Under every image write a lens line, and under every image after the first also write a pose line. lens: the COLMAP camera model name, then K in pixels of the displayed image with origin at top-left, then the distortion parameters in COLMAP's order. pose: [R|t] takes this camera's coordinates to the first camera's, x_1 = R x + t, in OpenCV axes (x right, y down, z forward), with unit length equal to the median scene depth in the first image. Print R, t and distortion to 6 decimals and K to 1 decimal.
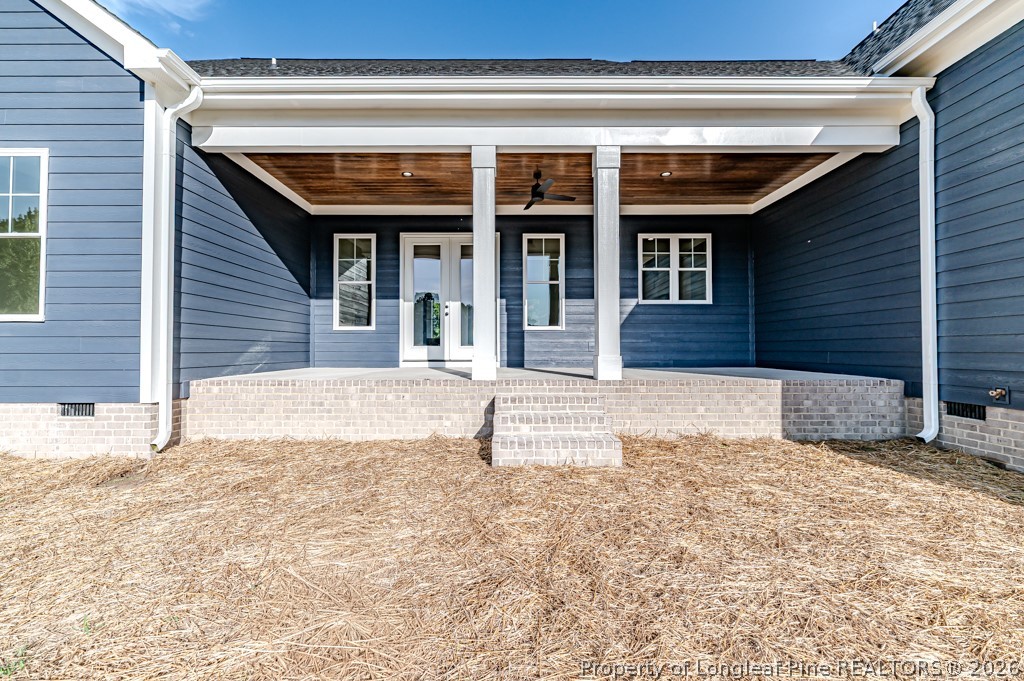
lens RADIAL K [[412.8, 0, 509.2], [0, 412.8, 339.6], [0, 0, 1]] dist [0.000904, 0.000143]
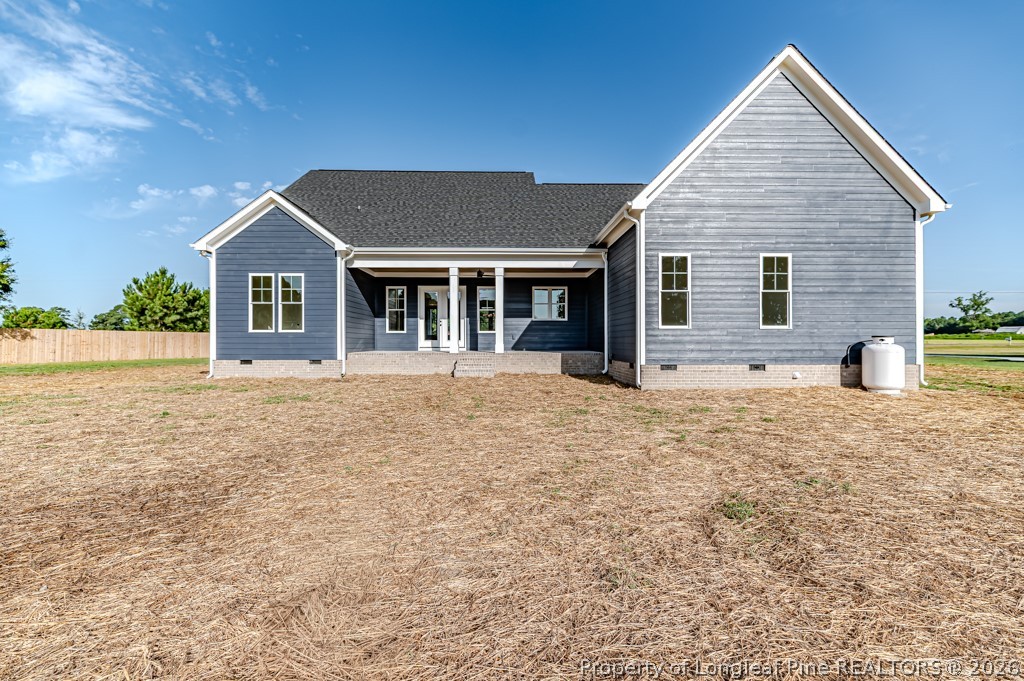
lens RADIAL K [[412.8, 0, 514.9], [0, 412.8, 342.8], [0, 0, 1]] dist [0.000904, 0.000143]
pose [[0.999735, 0.000590, 0.023033, 0.222660], [-0.001162, 0.999691, 0.024832, -0.031404], [-0.023011, -0.024852, 0.999426, -1.393000]]
